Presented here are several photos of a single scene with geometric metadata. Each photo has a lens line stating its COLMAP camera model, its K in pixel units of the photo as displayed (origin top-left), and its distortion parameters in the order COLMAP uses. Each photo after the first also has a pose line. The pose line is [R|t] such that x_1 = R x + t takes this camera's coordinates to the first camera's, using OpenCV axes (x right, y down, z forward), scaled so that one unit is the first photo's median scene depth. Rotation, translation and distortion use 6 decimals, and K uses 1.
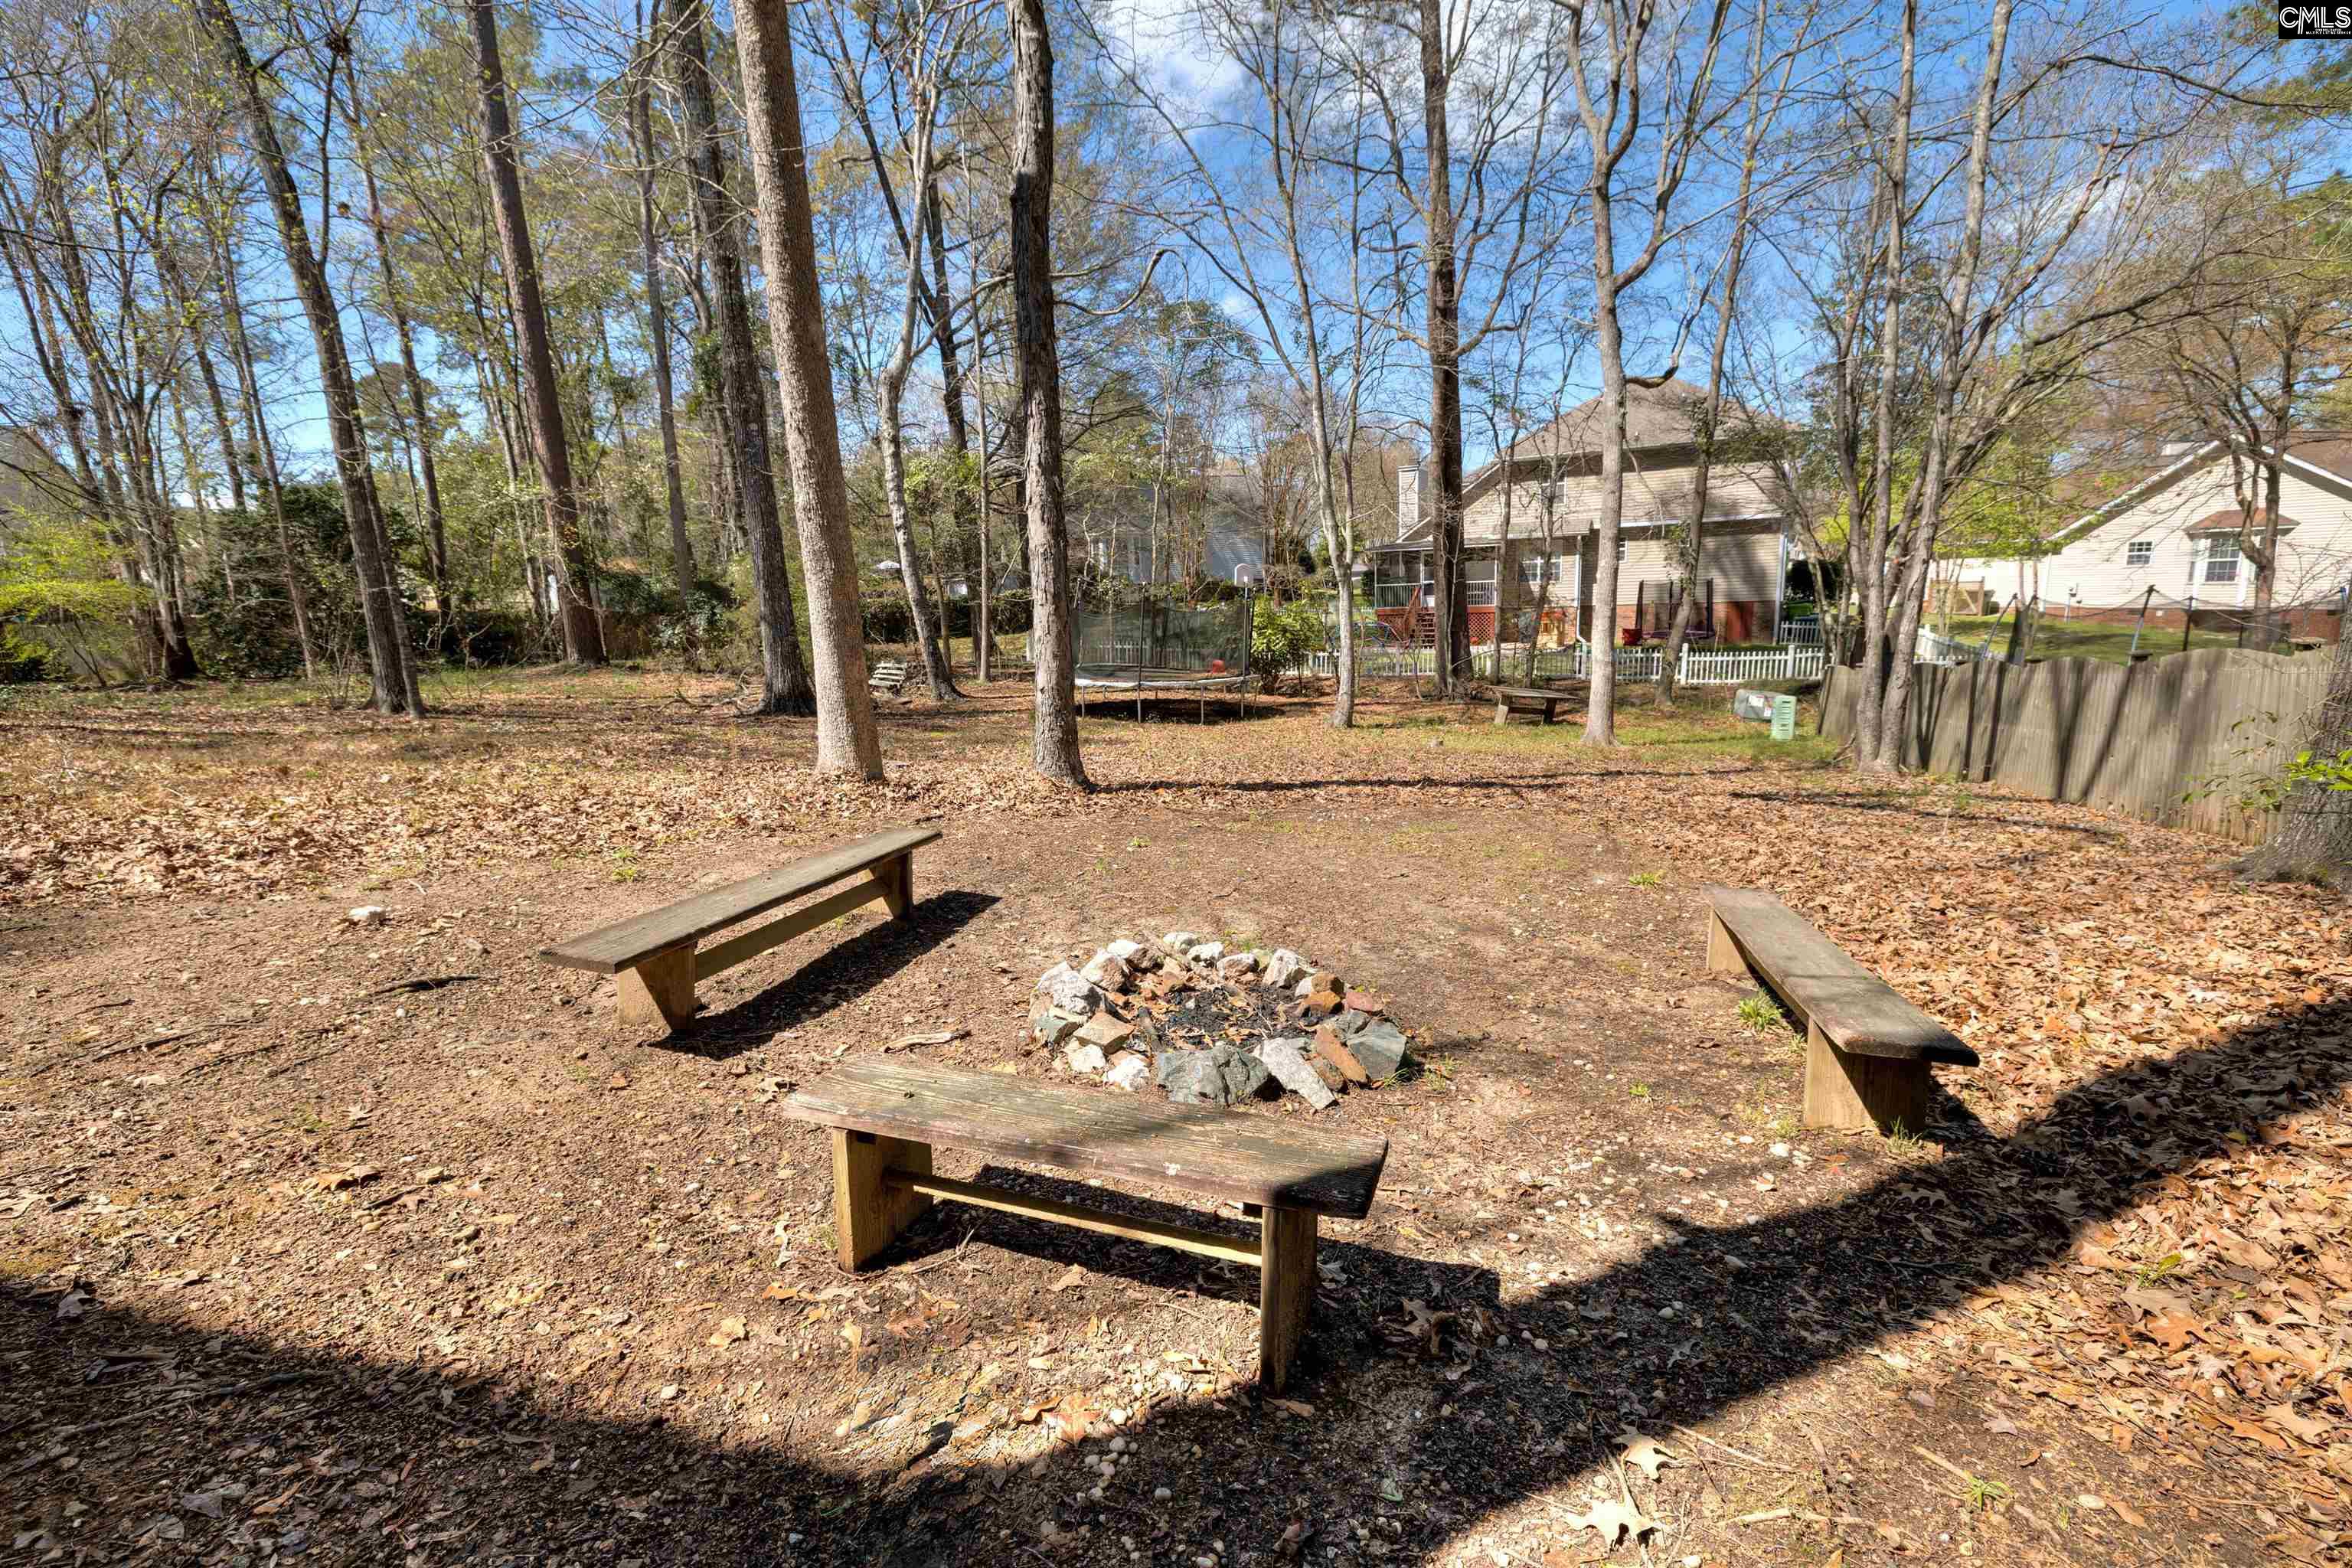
lens RADIAL K [[1006.7, 0, 1177.4], [0, 1006.7, 788.4], [0, 0, 1]] dist [0.002564, -0.000908]
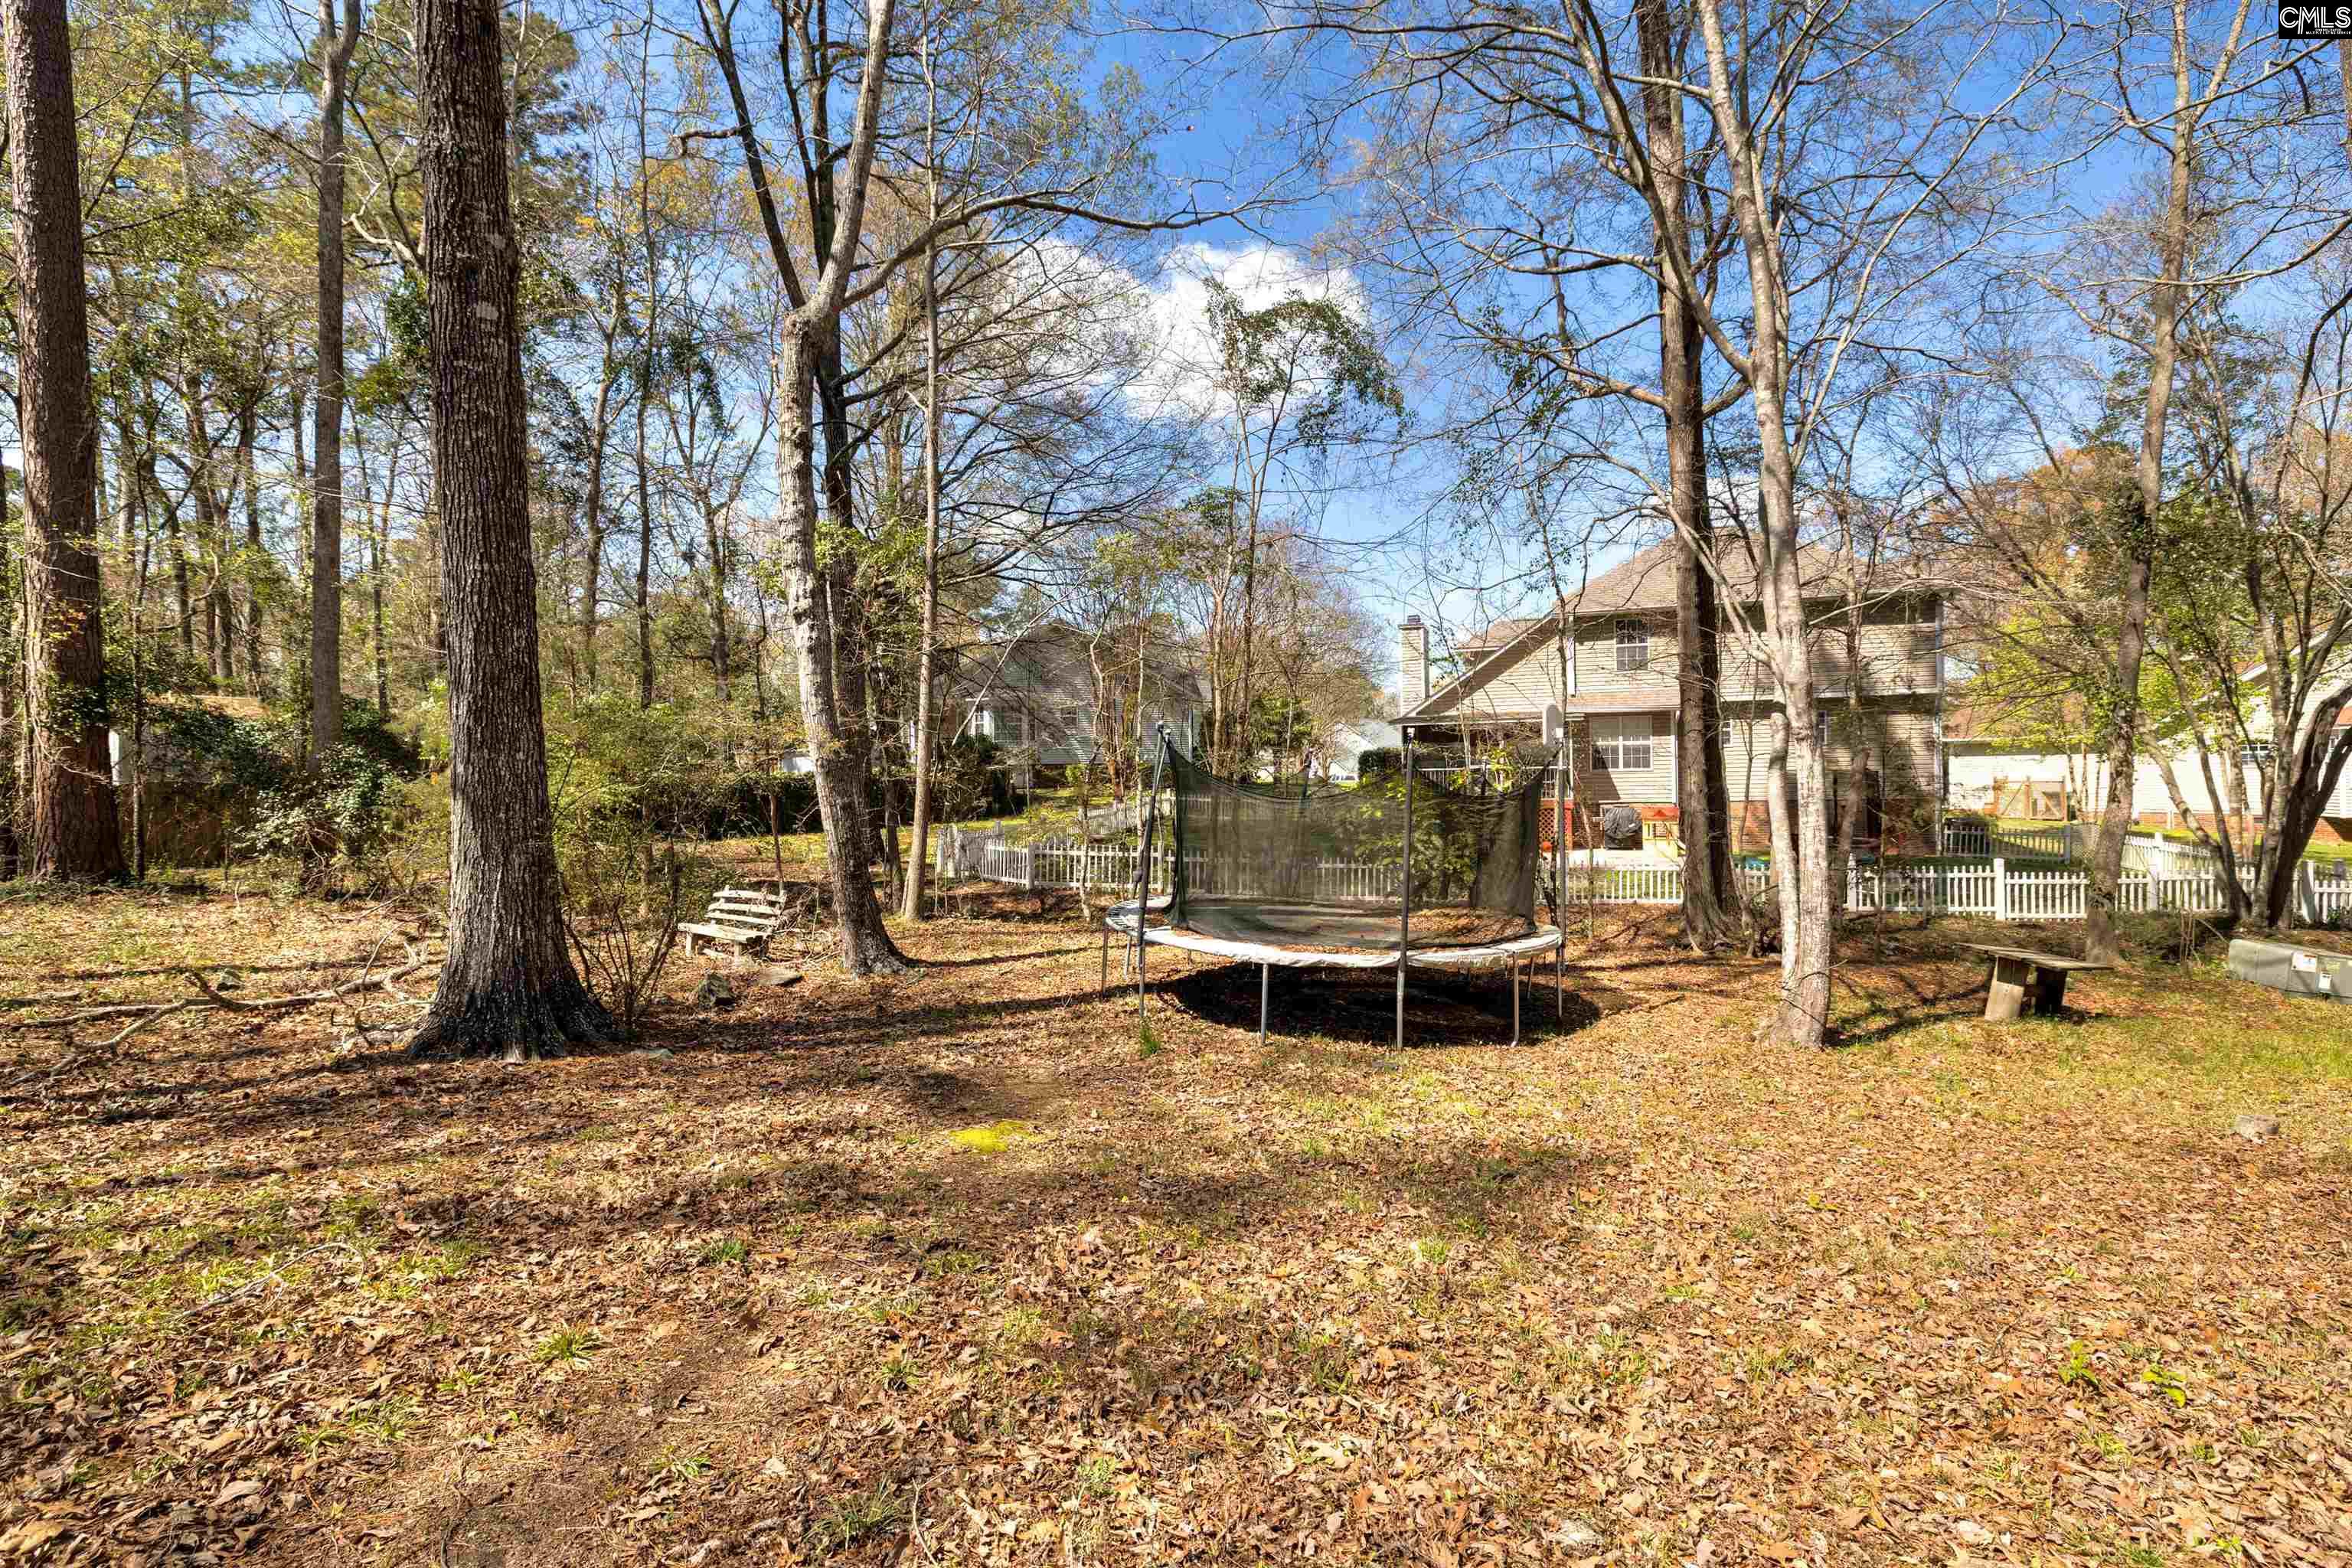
lens RADIAL K [[1086.5, 0, 1175.3], [0, 1086.5, 783.0], [0, 0, 1]] dist [-0.000270, -0.000220]
pose [[0.985271, 0.020496, 0.169769, -0.150030], [0.012588, 0.981404, -0.191540, -0.062926], [-0.170538, 0.190856, 0.966691, 0.388585]]
